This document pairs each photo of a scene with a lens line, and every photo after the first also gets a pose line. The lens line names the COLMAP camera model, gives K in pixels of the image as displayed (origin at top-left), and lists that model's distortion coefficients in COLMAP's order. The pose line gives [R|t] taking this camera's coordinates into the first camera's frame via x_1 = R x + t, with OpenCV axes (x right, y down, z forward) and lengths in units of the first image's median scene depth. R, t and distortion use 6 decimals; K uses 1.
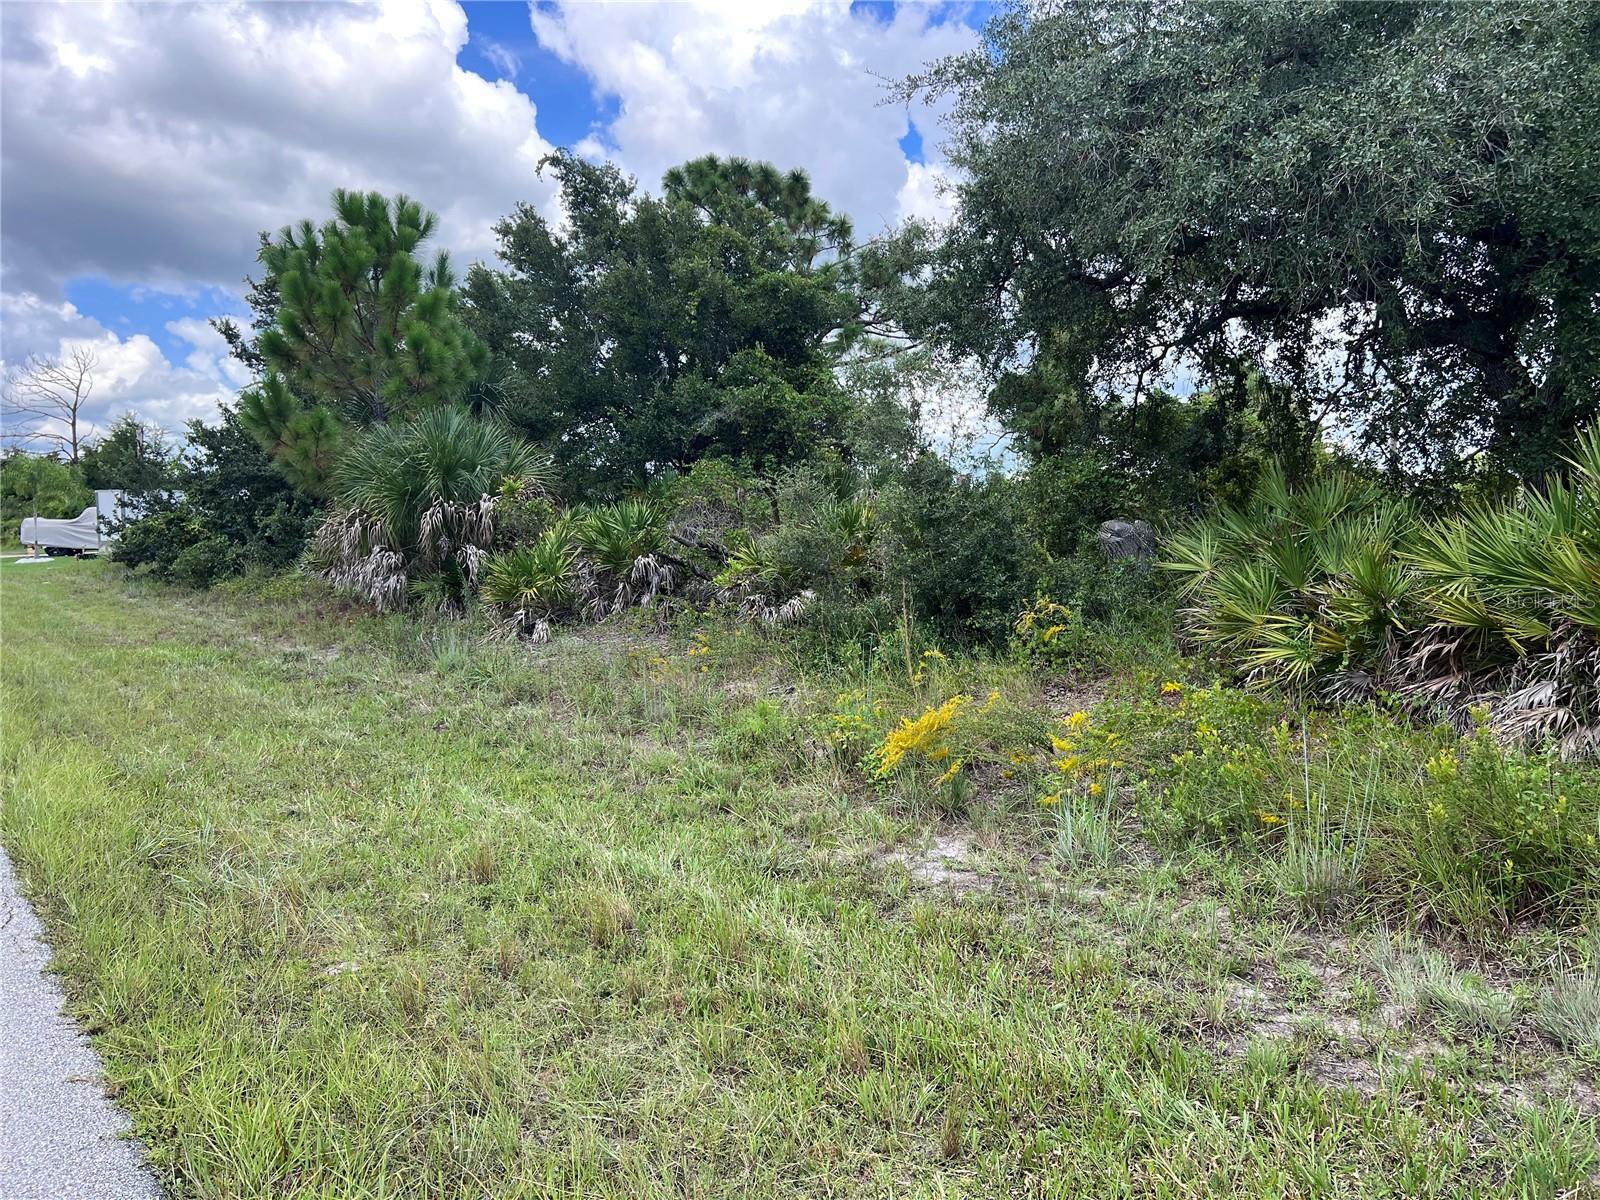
lens RADIAL K [[1200.8, 0, 821.8], [0, 1200.8, 612.8], [0, 0, 1]] dist [0.063954, -0.062613]
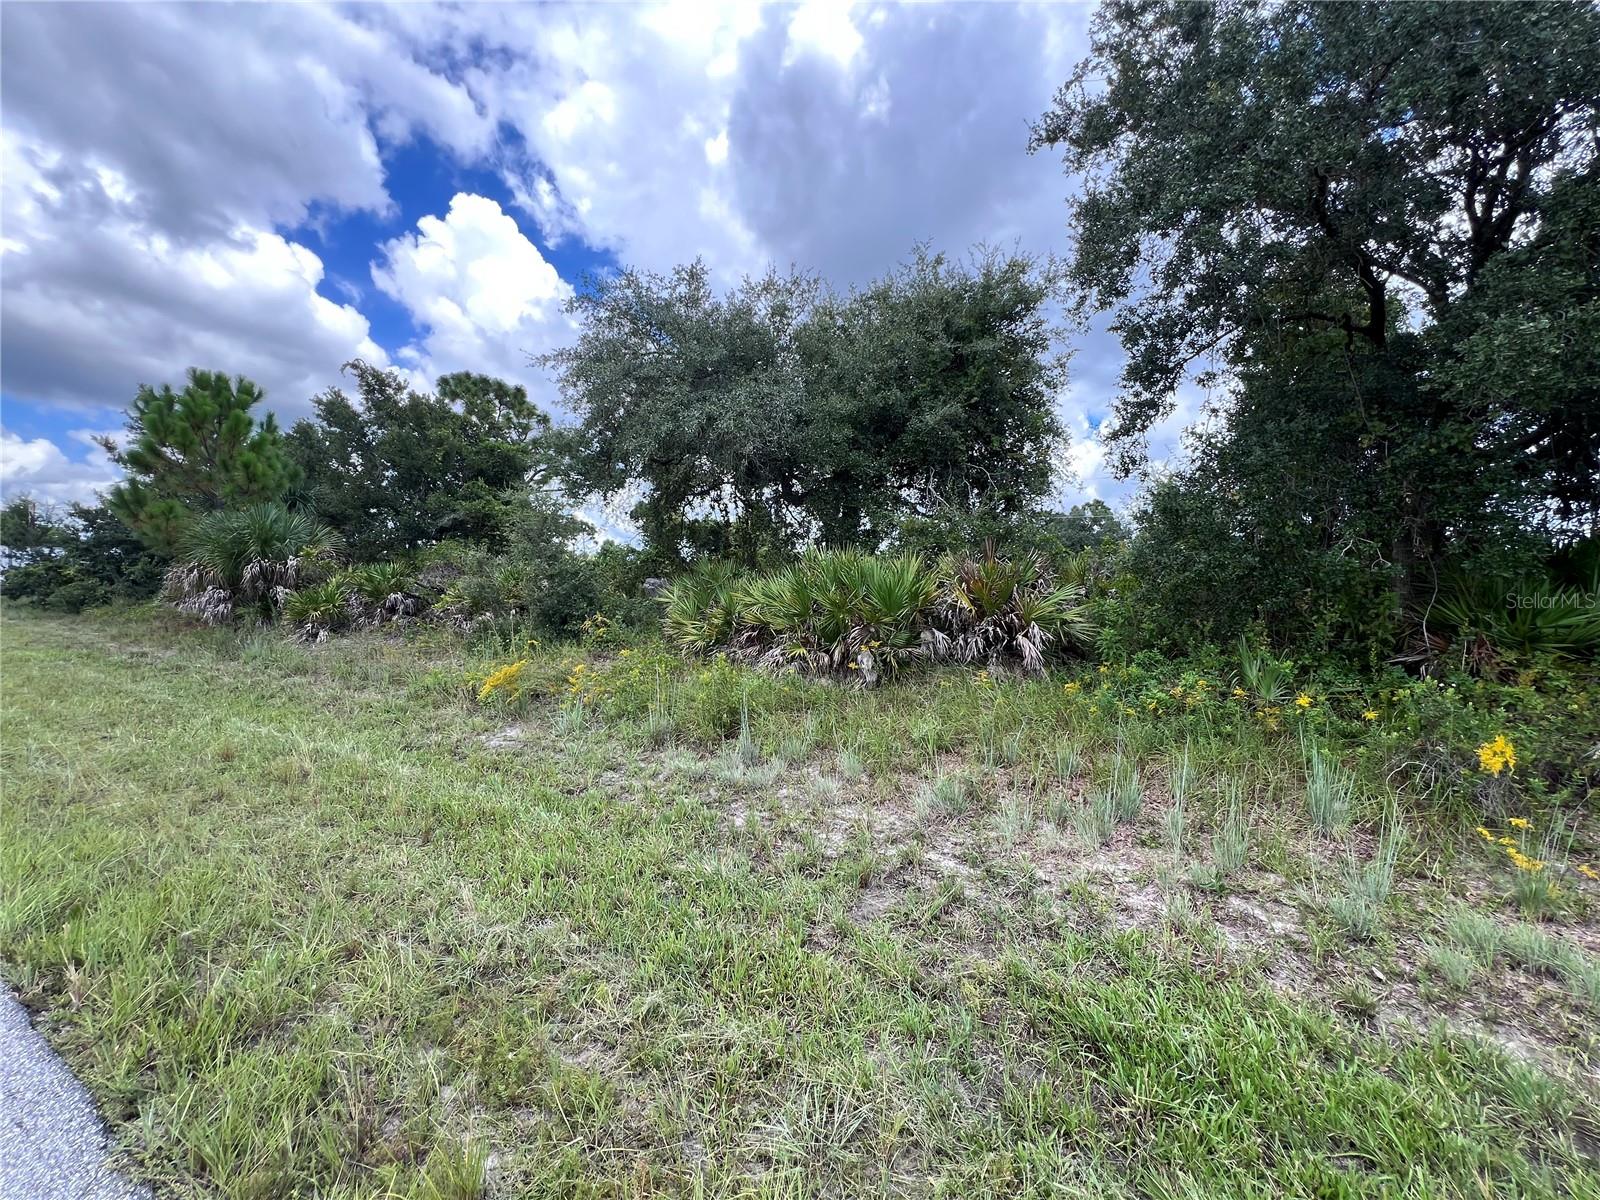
lens RADIAL K [[644.4, 0, 800.0], [0, 644.4, 600.0], [0, 0, 1]] dist [0.002093, 0.000476]
pose [[0.936847, 0.006597, 0.349677, 0.064156], [0.008798, 0.999061, -0.042419, 0.006679], [-0.349628, 0.042817, 0.935910, -0.080526]]
